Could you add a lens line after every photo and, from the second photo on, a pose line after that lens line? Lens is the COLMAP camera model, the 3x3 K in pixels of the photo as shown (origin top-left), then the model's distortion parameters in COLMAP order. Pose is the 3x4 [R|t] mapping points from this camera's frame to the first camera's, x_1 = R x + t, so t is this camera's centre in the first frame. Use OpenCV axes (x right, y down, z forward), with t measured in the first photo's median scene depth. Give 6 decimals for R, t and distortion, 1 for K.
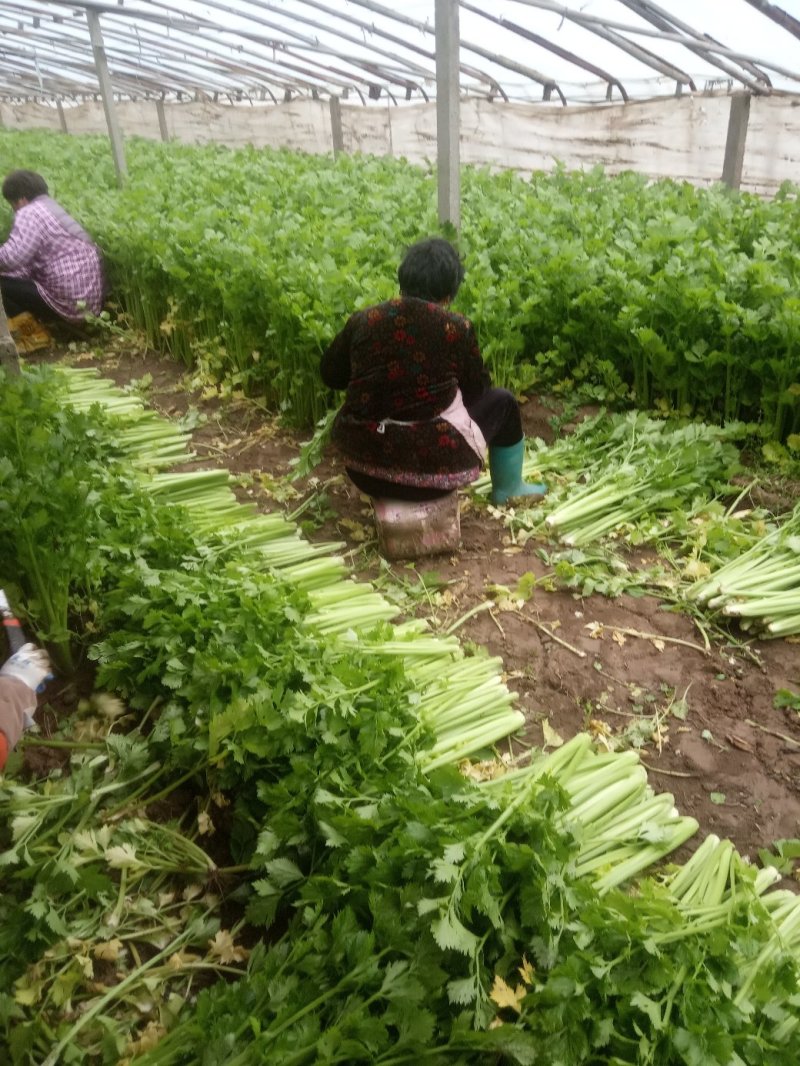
lens RADIAL K [[891.6, 0, 392.1], [0, 891.6, 536.8], [0, 0, 1]] dist [0.111803, -0.173505]
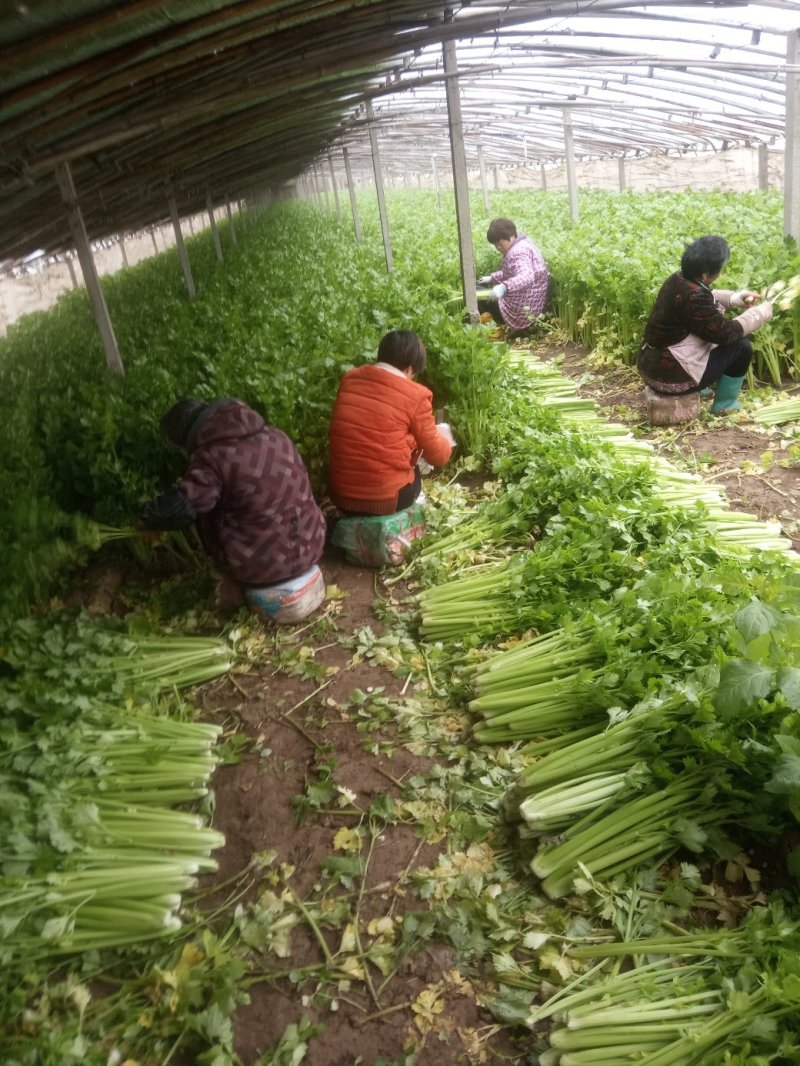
lens RADIAL K [[891.6, 0, 392.1], [0, 891.6, 536.8], [0, 0, 1]] dist [0.111803, -0.173505]
pose [[0.882847, 0.108735, -0.456901, 0.156183], [-0.129879, 0.991416, -0.015017, 0.147881], [0.451346, 0.072600, 0.889391, -0.336051]]
